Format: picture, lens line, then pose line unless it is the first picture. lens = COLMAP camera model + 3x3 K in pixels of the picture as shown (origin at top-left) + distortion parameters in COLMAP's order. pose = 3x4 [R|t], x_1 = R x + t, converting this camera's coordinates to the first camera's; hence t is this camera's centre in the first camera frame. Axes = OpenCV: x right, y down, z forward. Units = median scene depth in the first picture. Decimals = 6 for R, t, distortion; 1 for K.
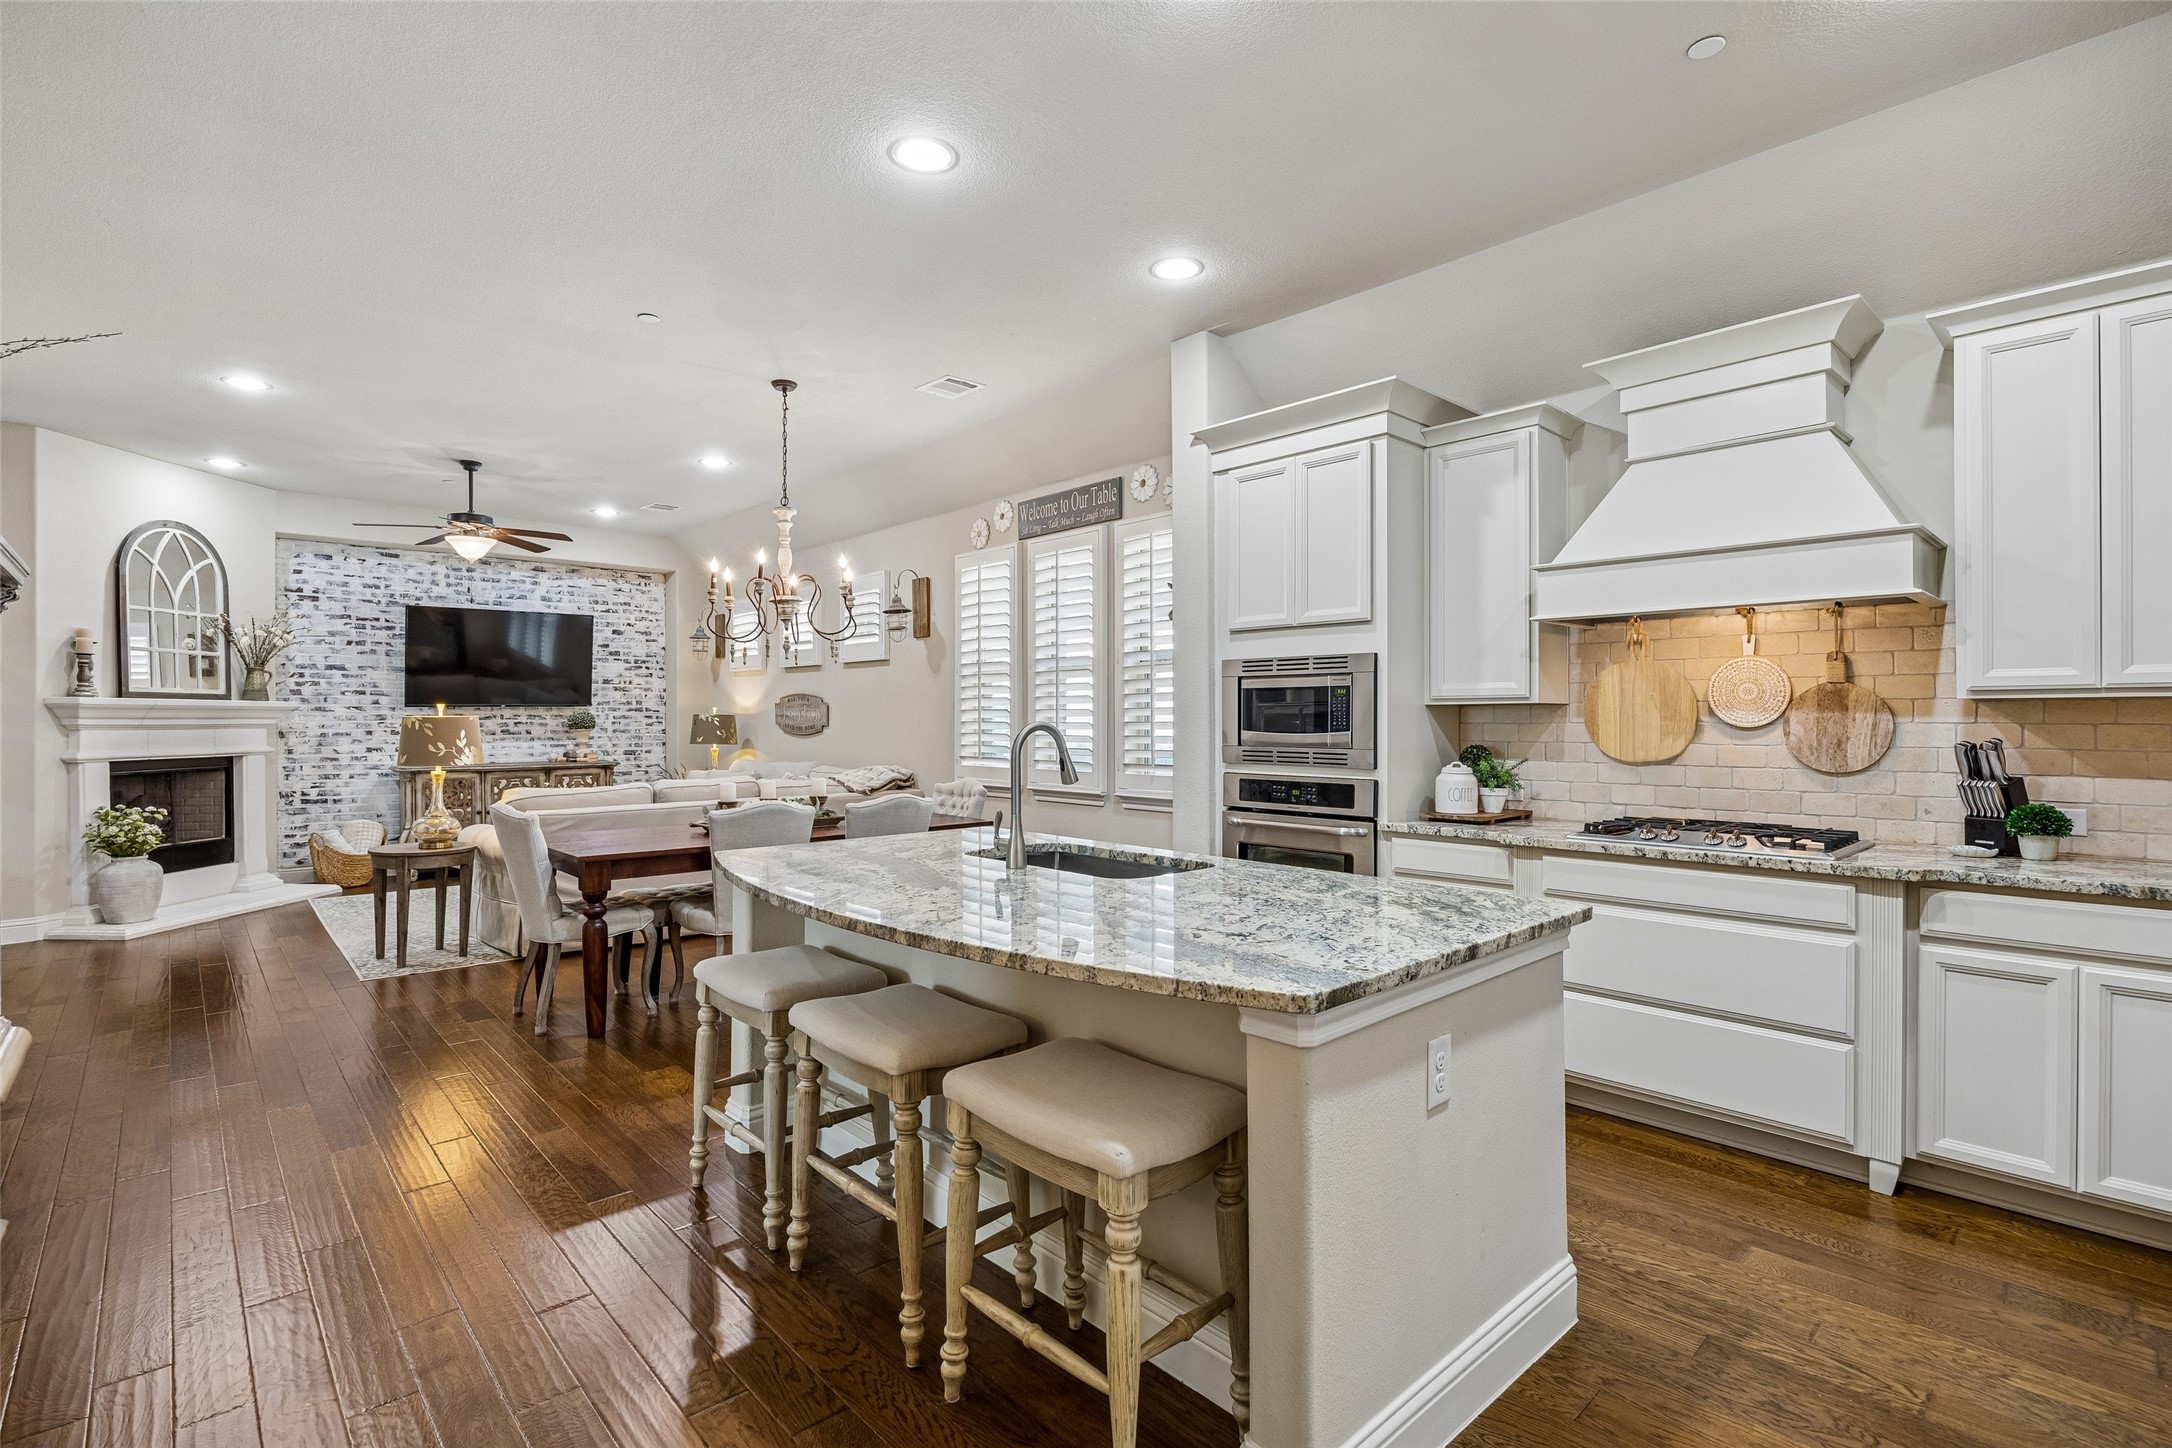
lens RADIAL K [[996.6, 0, 1110.4], [0, 996.6, 719.6], [0, 0, 1]] dist [-0.023731, 0.001966]
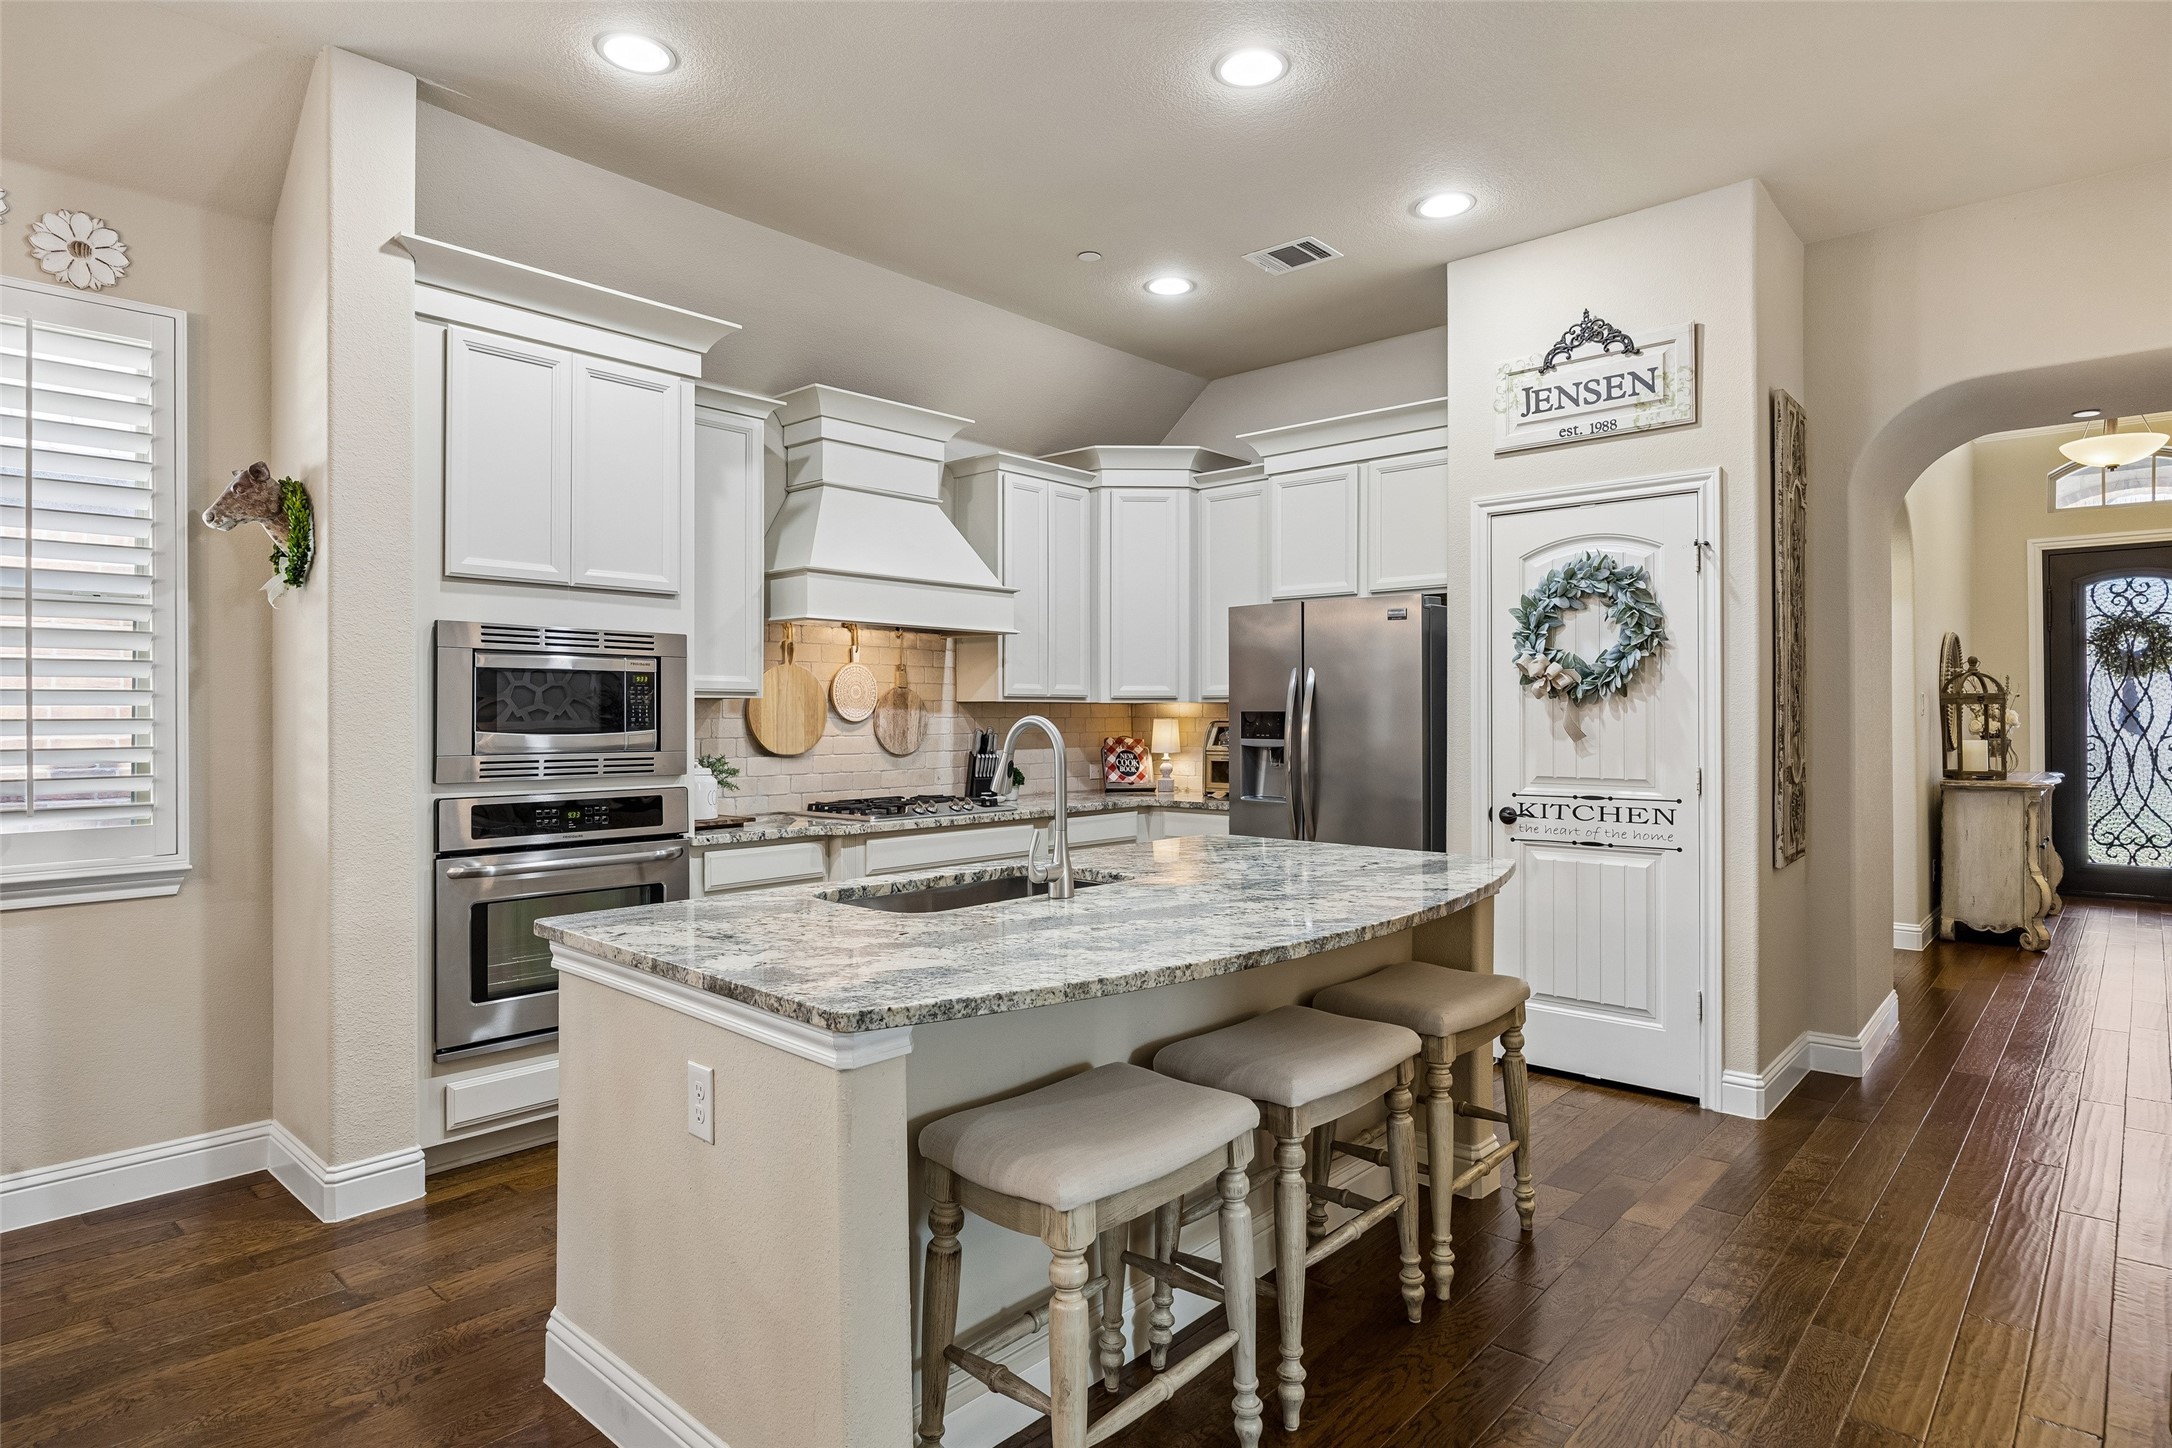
lens RADIAL K [[1155.6, 0, 1074.7], [0, 1155.6, 706.7], [0, 0, 1]] dist [-0.011663, 0.000222]
pose [[-0.062584, 0.008188, 0.998006, -0.421356], [-0.000333, 0.999966, -0.008225, 0.000588], [-0.998040, -0.000847, -0.062580, 0.426783]]
